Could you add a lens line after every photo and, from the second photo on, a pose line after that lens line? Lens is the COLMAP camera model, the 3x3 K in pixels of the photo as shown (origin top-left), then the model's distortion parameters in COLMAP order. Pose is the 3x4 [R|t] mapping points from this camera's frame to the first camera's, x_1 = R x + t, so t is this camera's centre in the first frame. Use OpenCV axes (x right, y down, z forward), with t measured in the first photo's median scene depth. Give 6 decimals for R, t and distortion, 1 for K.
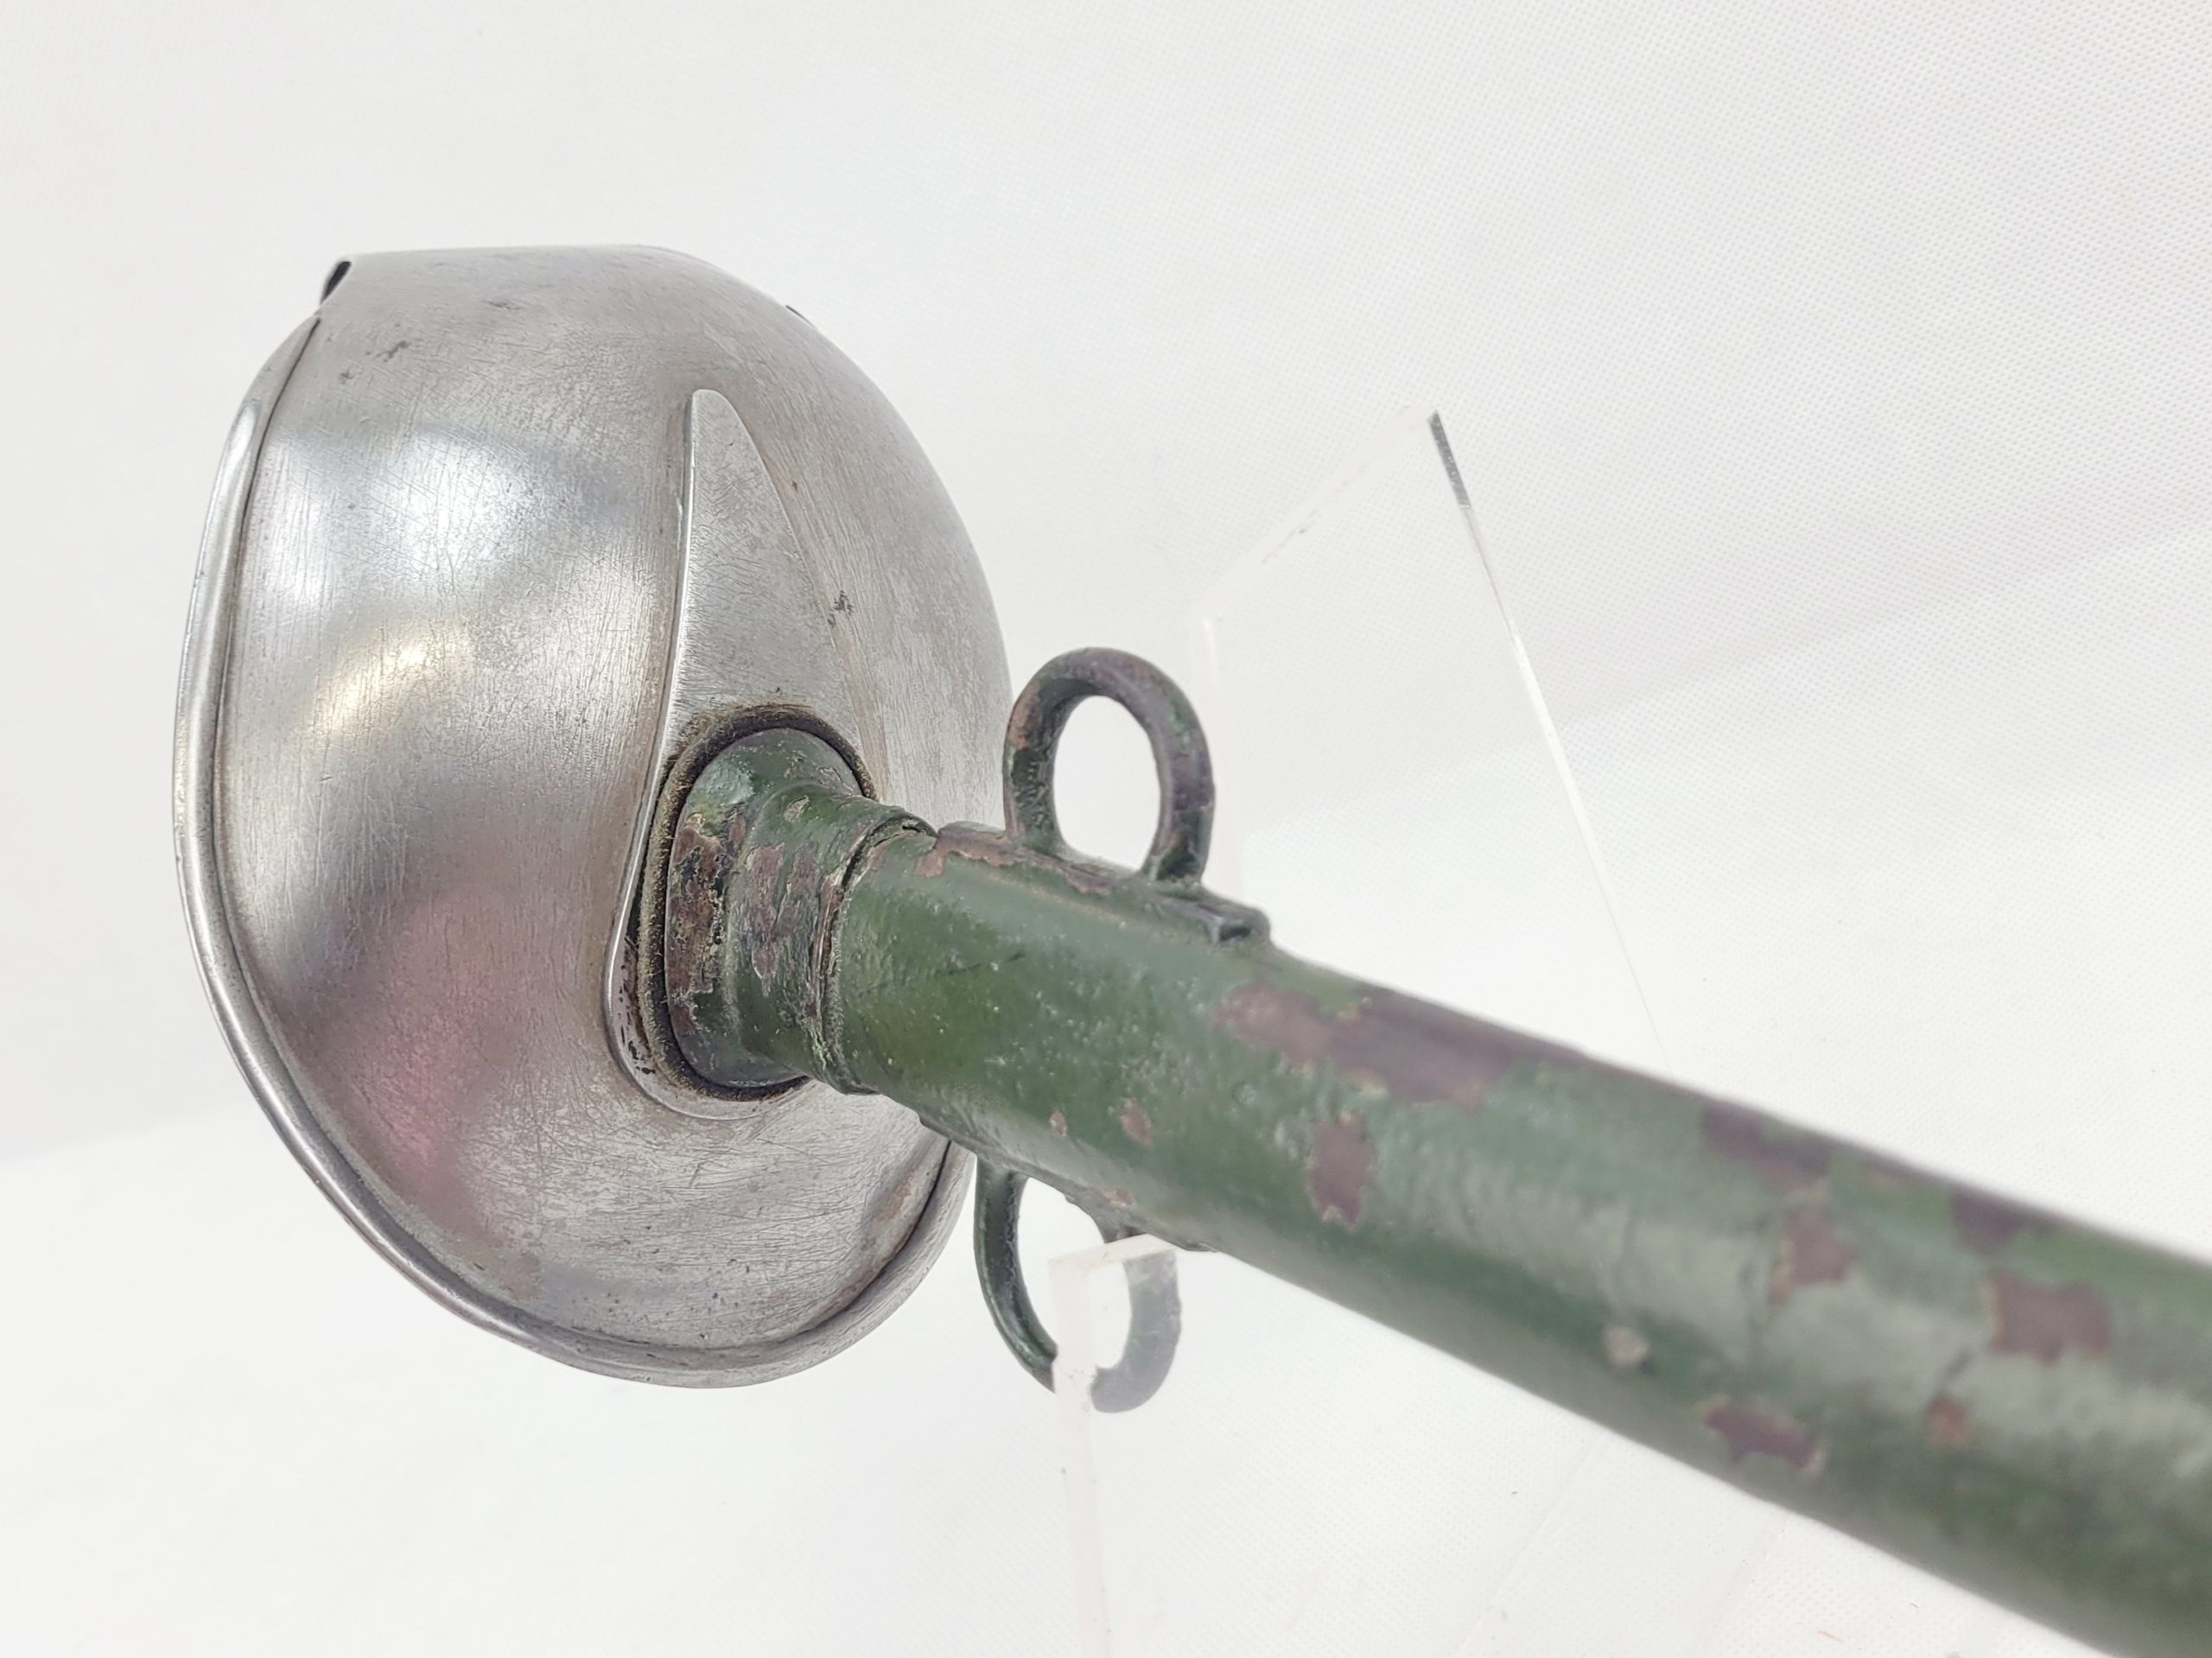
lens RADIAL K [[2178.1, 0, 1106.0], [0, 2178.1, 829.0], [0, 0, 1]] dist [0.002146, -0.002039]
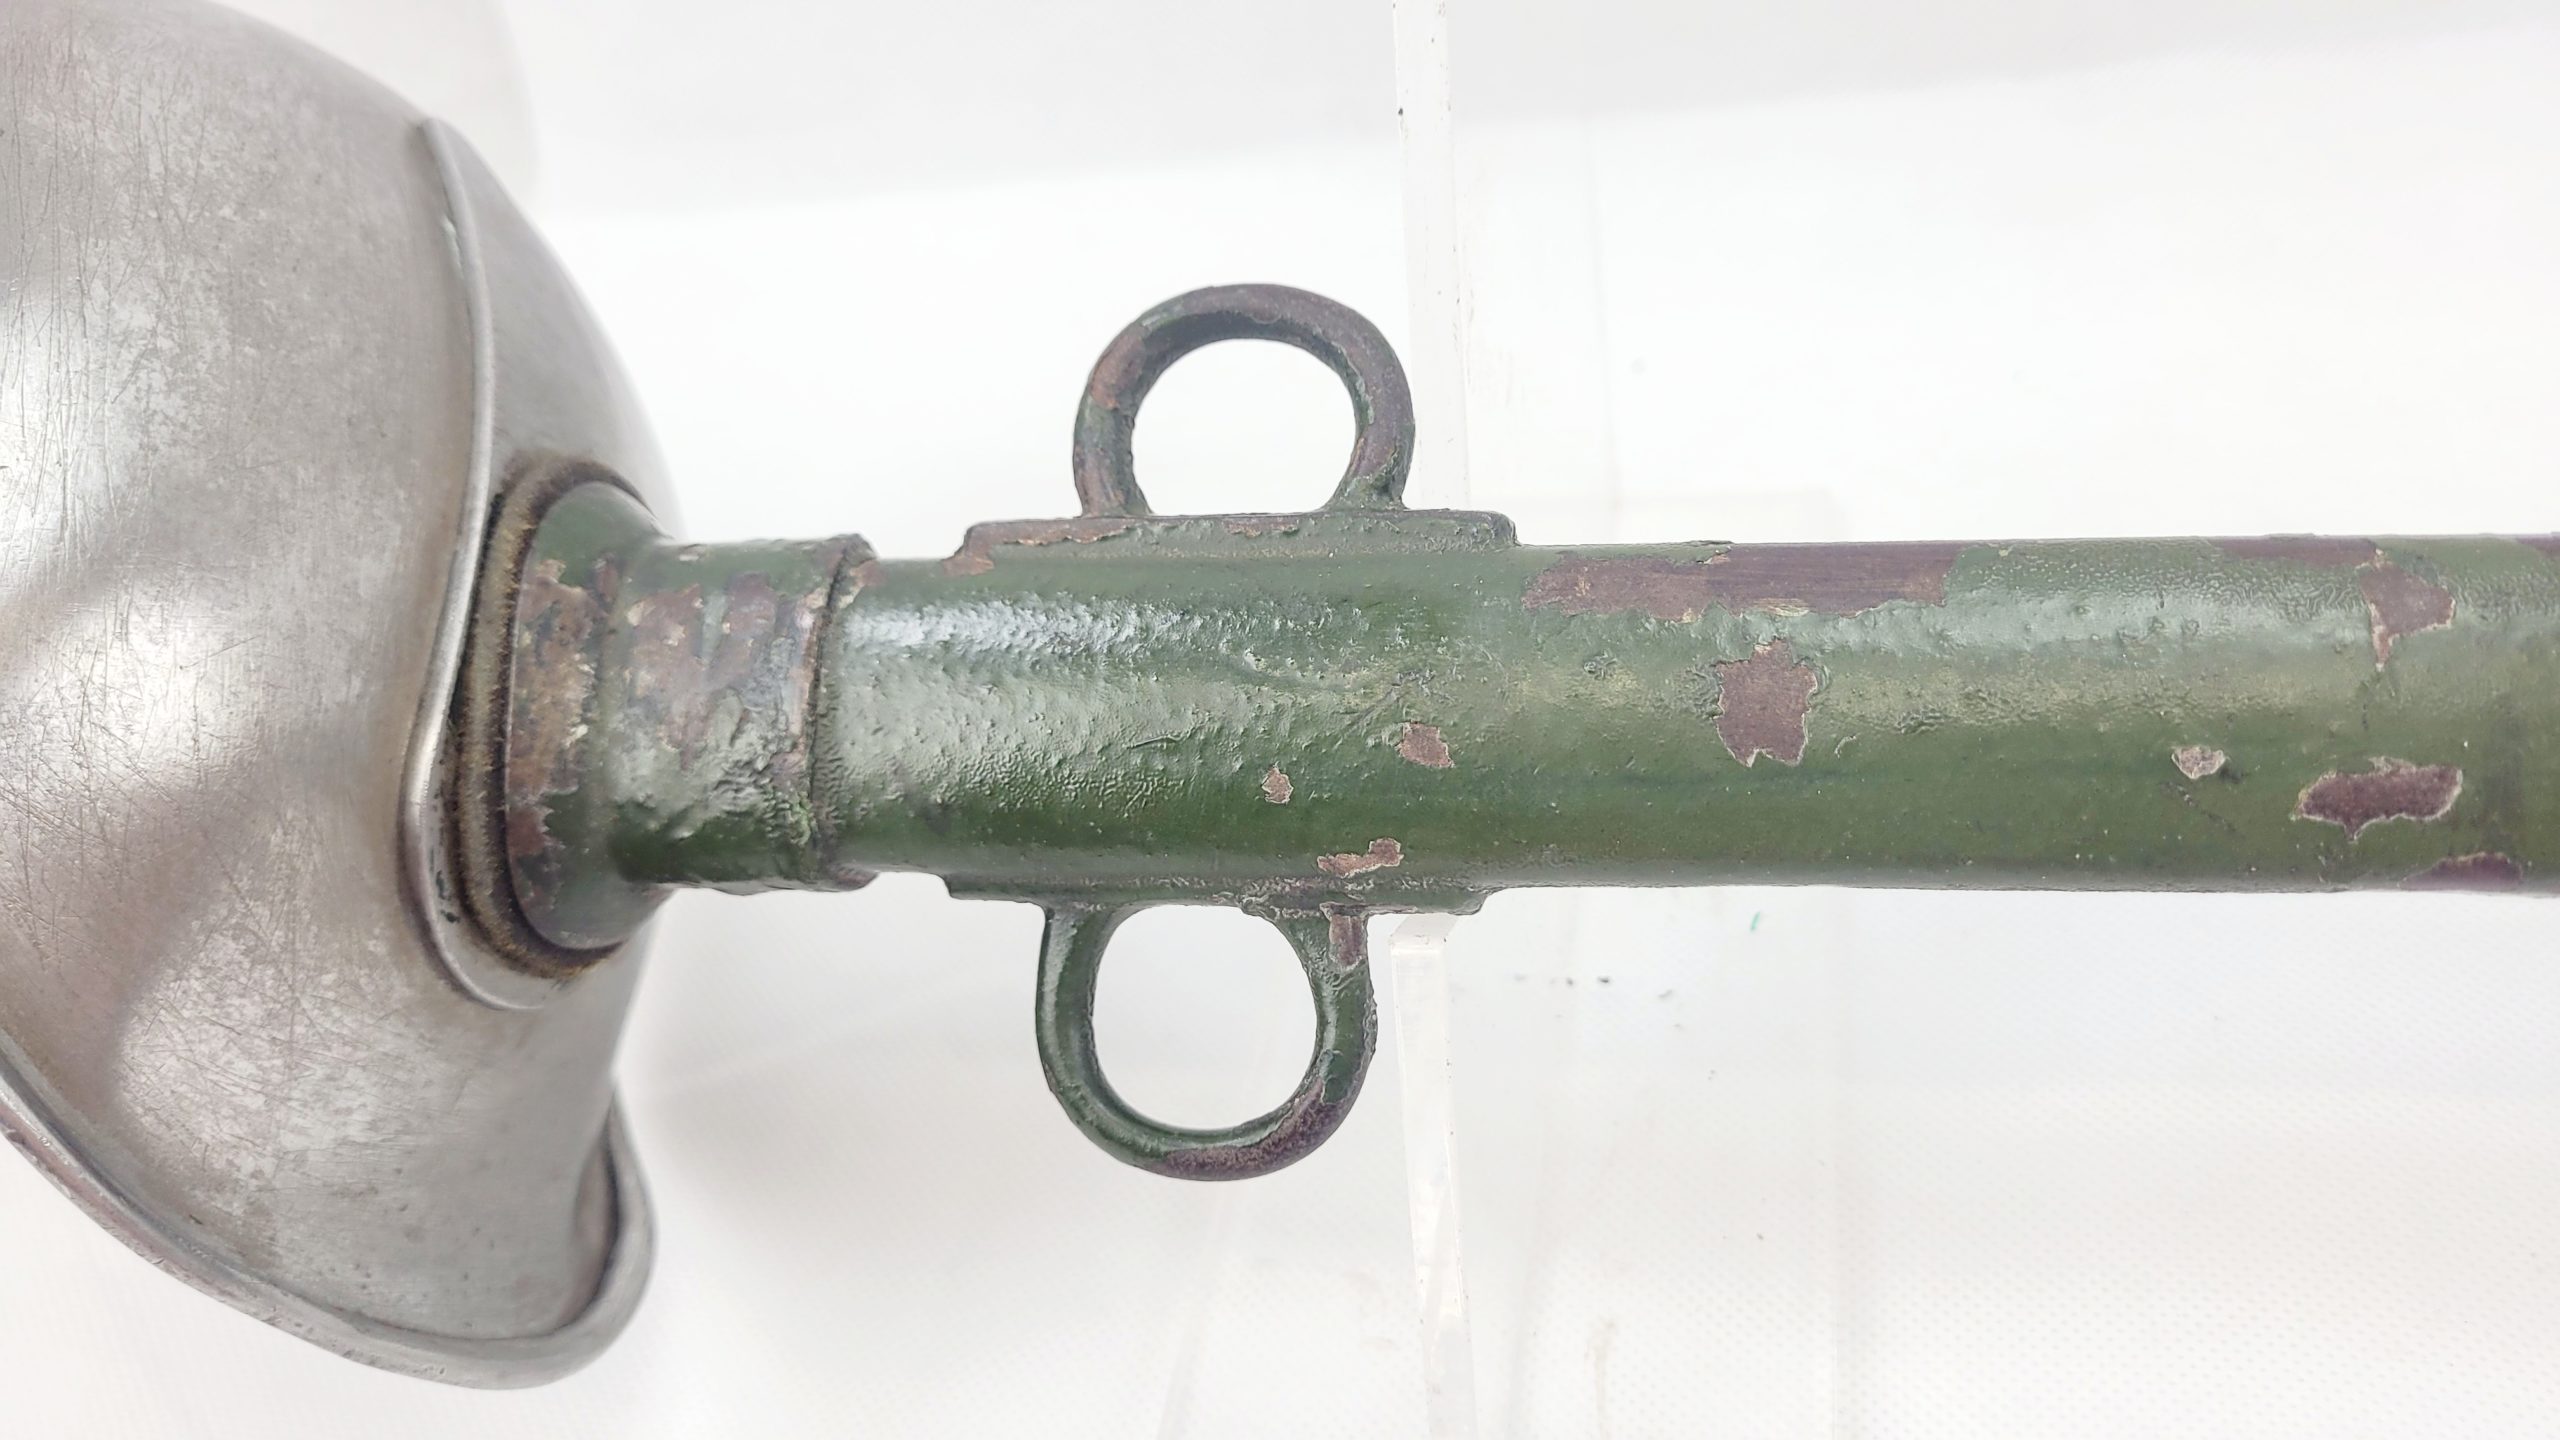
lens RADIAL K [[1990.3, 0, 1280.0], [0, 1990.3, 720.0], [0, 0, 1]] dist [-0.033506, 0.003414]
pose [[0.816384, 0.021686, 0.577102, -0.375154], [0.109766, 0.975252, -0.191926, 0.208127], [-0.566982, 0.220031, 0.793800, 0.308944]]
